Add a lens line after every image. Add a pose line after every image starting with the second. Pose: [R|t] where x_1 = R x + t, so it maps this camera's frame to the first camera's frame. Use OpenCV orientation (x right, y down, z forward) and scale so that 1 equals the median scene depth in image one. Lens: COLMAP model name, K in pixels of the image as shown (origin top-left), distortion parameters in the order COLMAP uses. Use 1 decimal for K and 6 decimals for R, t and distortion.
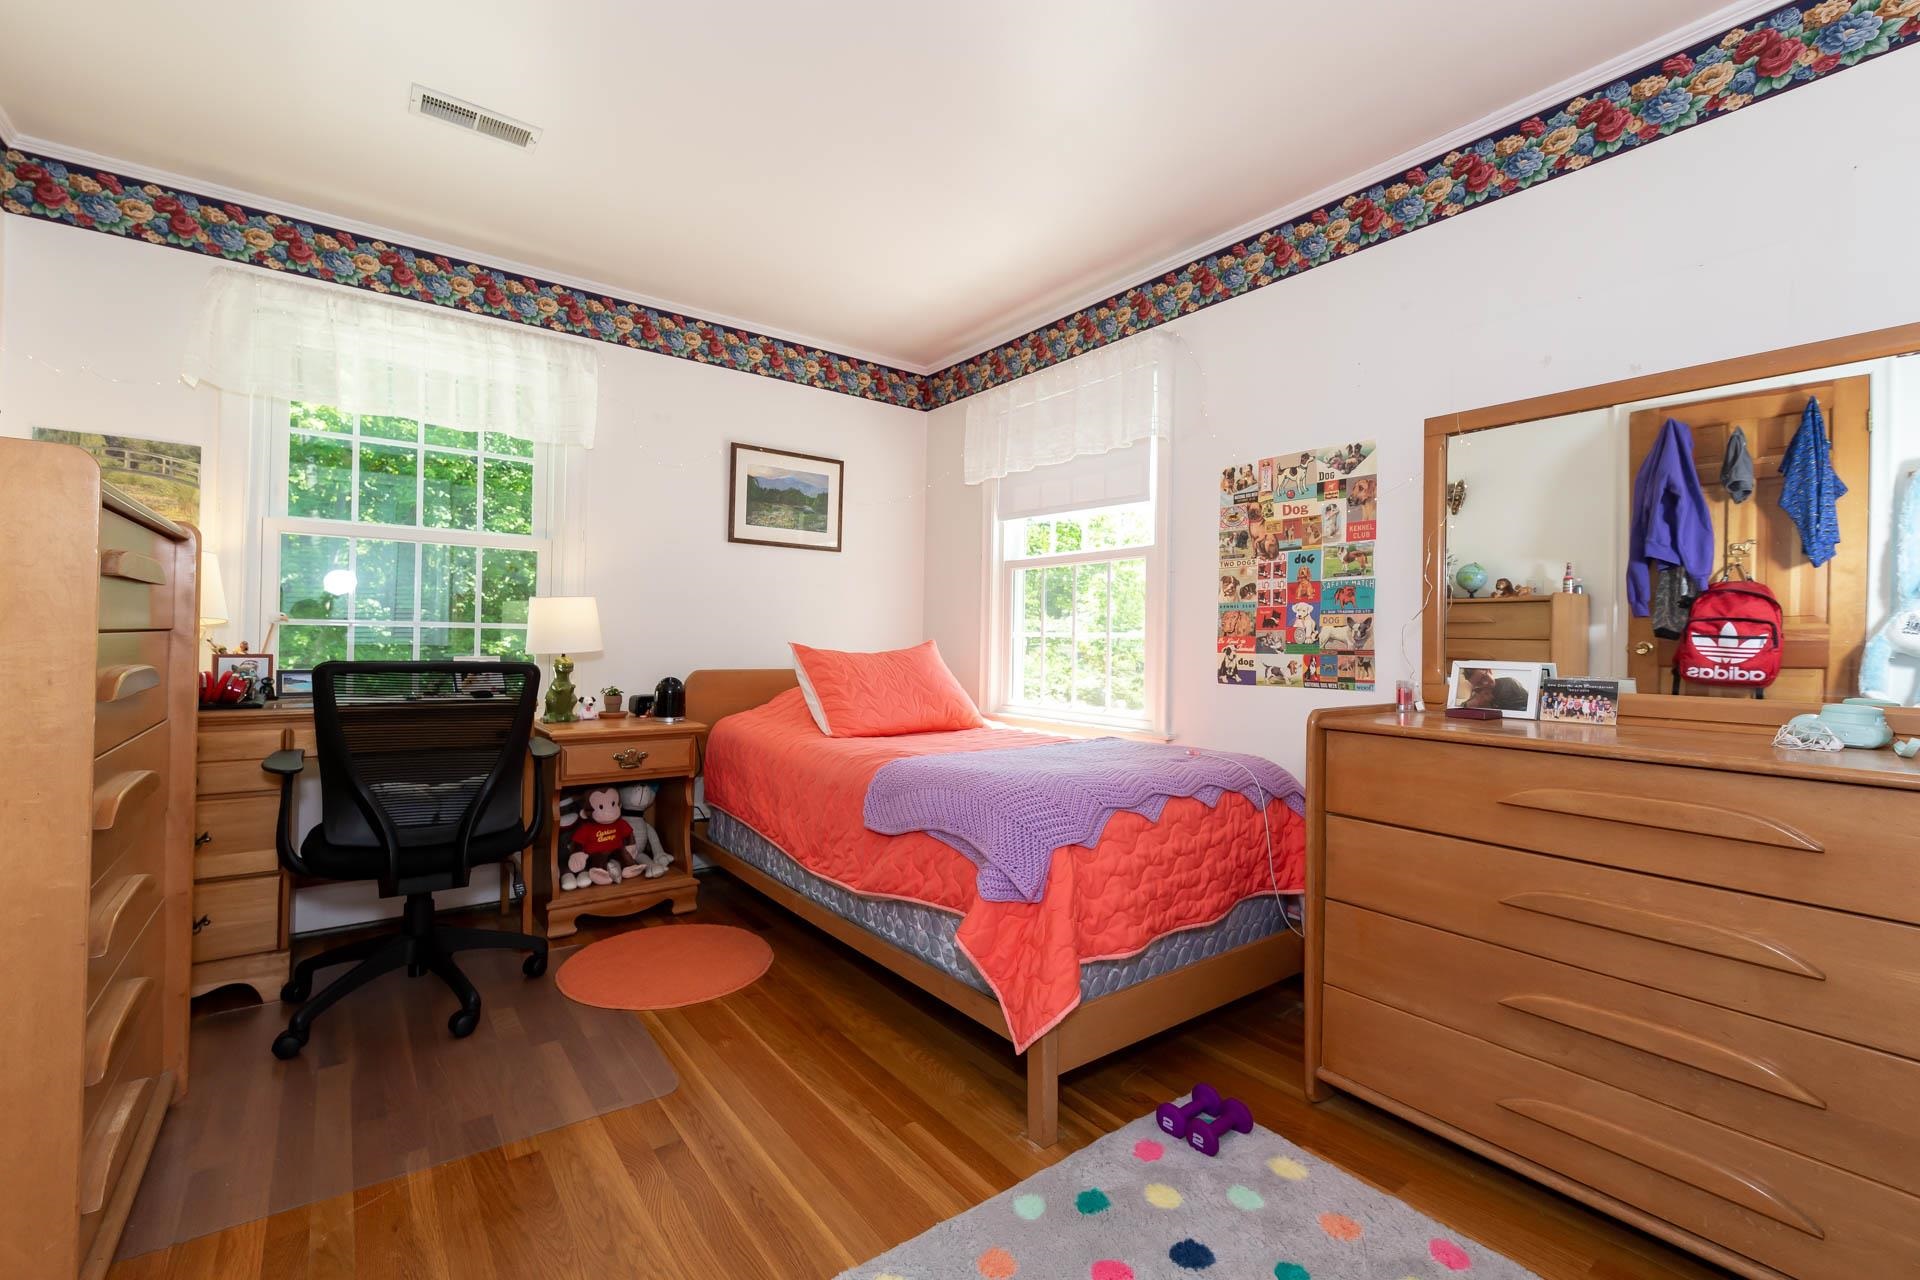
lens RADIAL K [[811.5, 0, 960.0], [0, 811.5, 640.0], [0, 0, 1]] dist [0.000777, -0.000357]
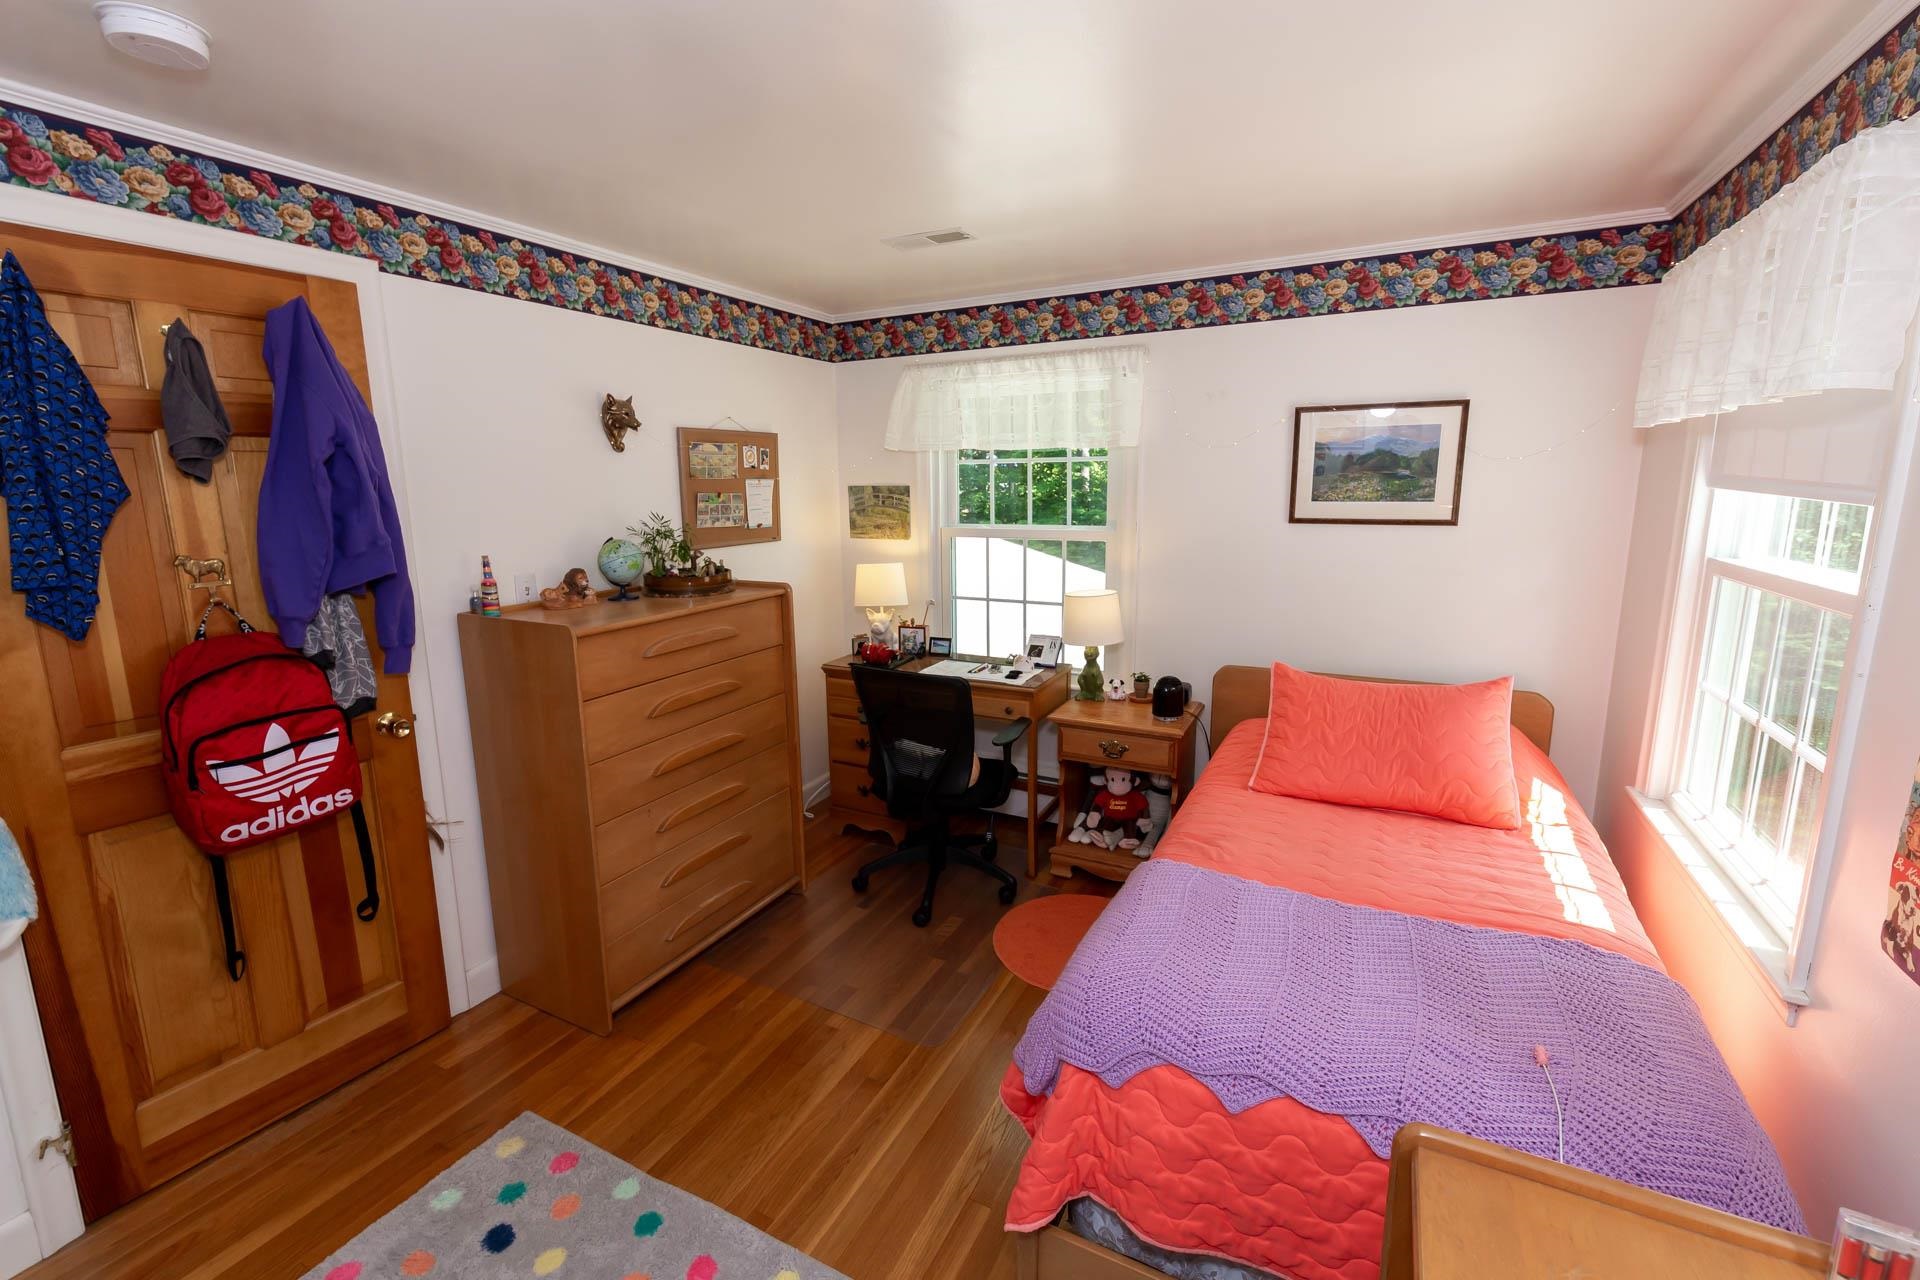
lens RADIAL K [[812.7, 0, 960.0], [0, 812.7, 640.0], [0, 0, 1]] dist [-0.001837, 0.000278]
pose [[0.430206, 0.151303, -0.889961, 0.419323], [0.011294, 0.984875, 0.172899, -0.173755], [0.902660, -0.084434, 0.421990, 0.332411]]
